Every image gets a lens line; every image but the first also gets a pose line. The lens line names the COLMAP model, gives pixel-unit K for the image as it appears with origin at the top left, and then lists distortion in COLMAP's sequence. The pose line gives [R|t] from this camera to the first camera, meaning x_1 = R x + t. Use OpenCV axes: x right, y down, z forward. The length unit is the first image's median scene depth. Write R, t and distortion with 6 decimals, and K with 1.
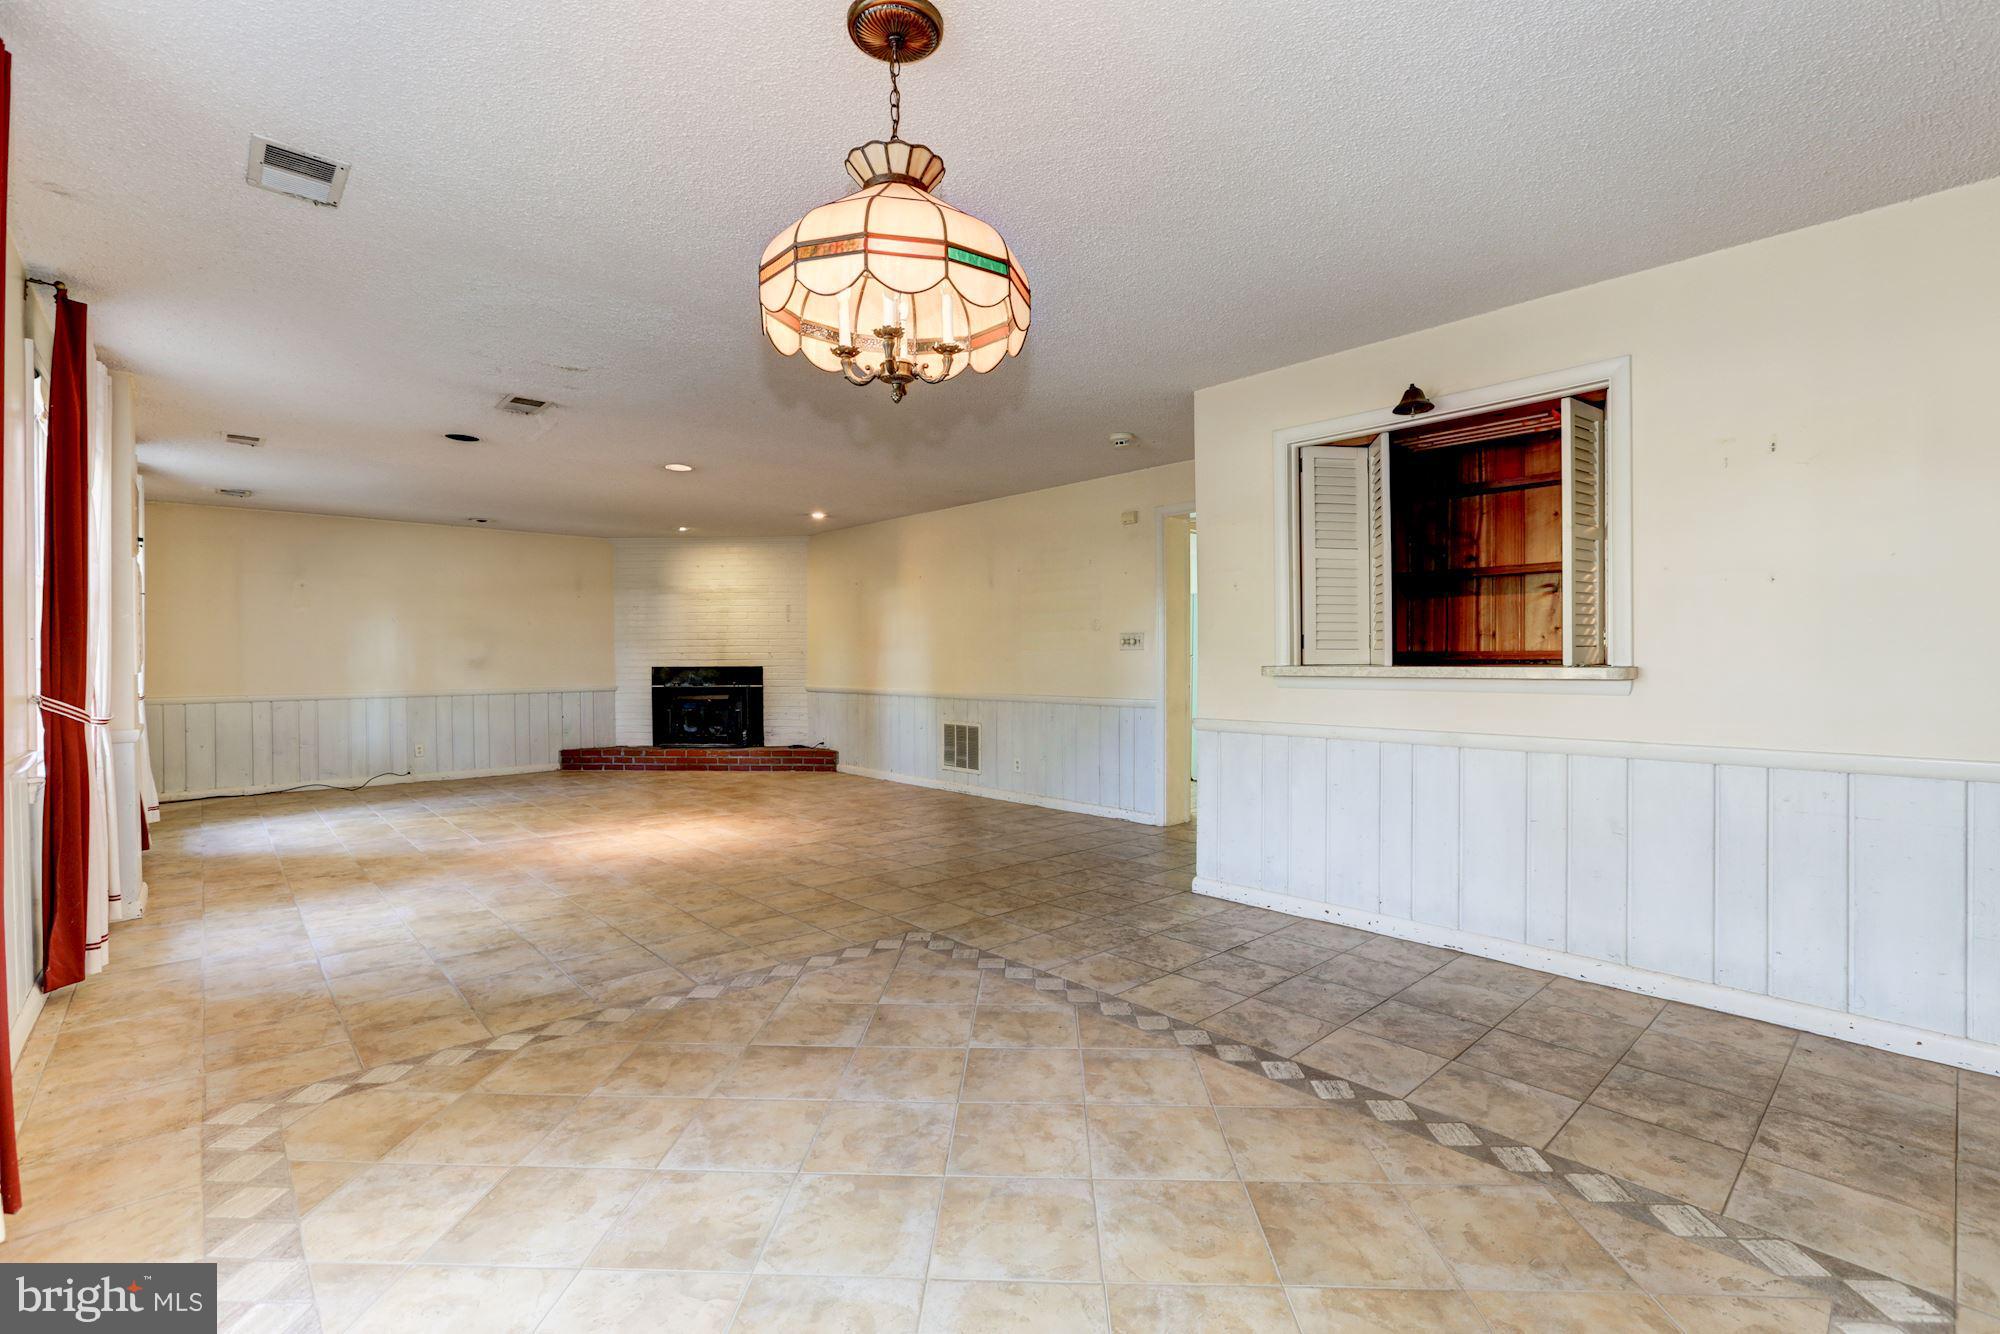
lens RADIAL K [[896.1, 0, 1004.1], [0, 896.1, 664.0], [0, 0, 1]] dist [-0.049125, 0.027594]
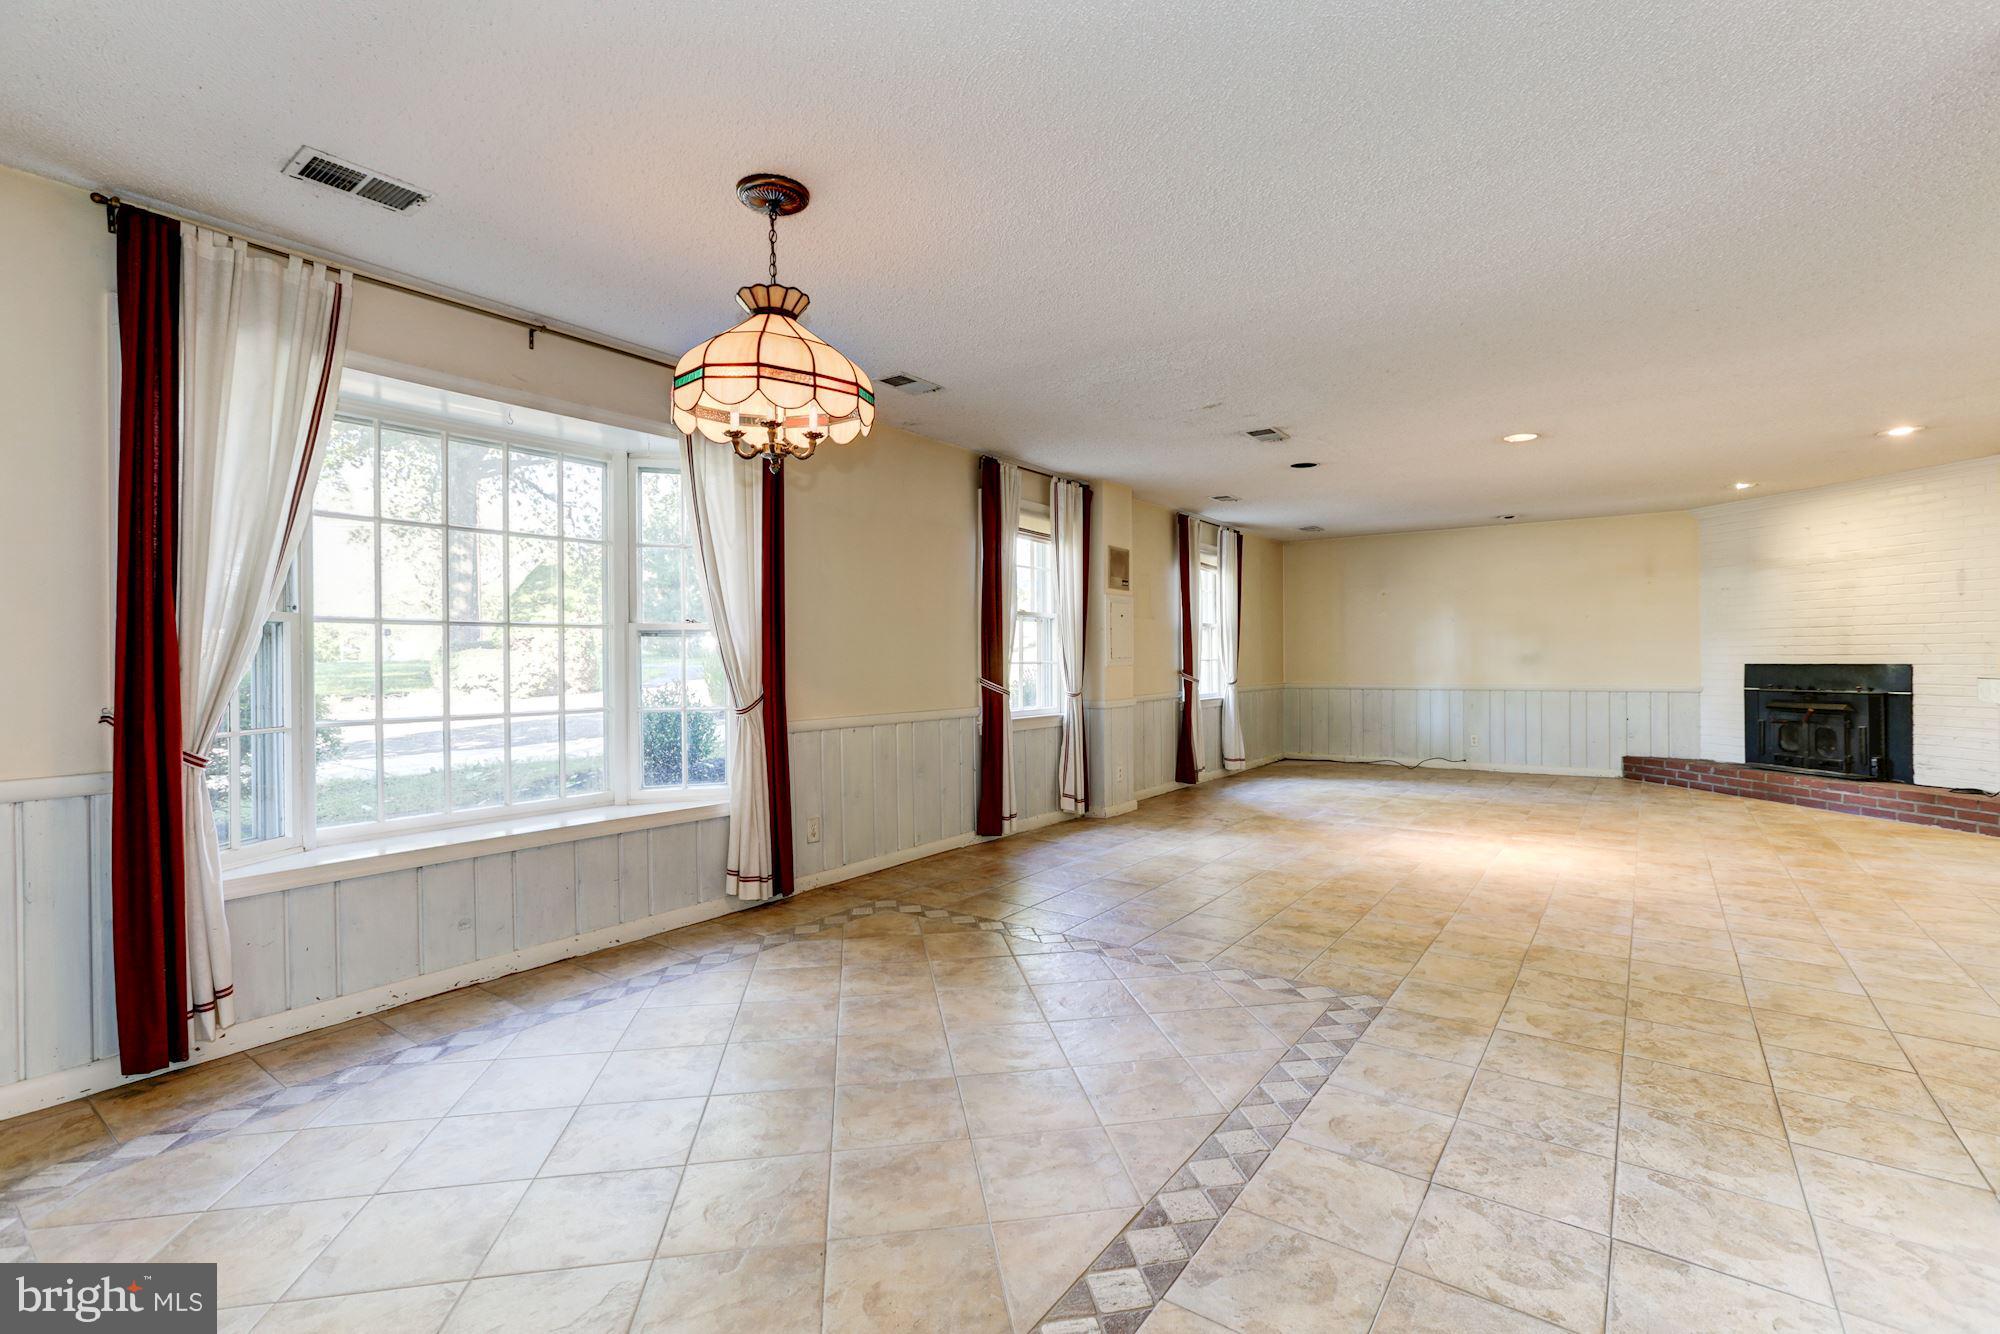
lens RADIAL K [[896.1, 0, 1004.1], [0, 896.1, 664.0], [0, 0, 1]] dist [-0.049125, 0.027594]
pose [[0.196420, 0.007537, -0.980491, 0.648212], [0.000079, 0.999970, 0.007703, -0.007157], [0.980520, -0.001590, 0.196413, 0.546865]]
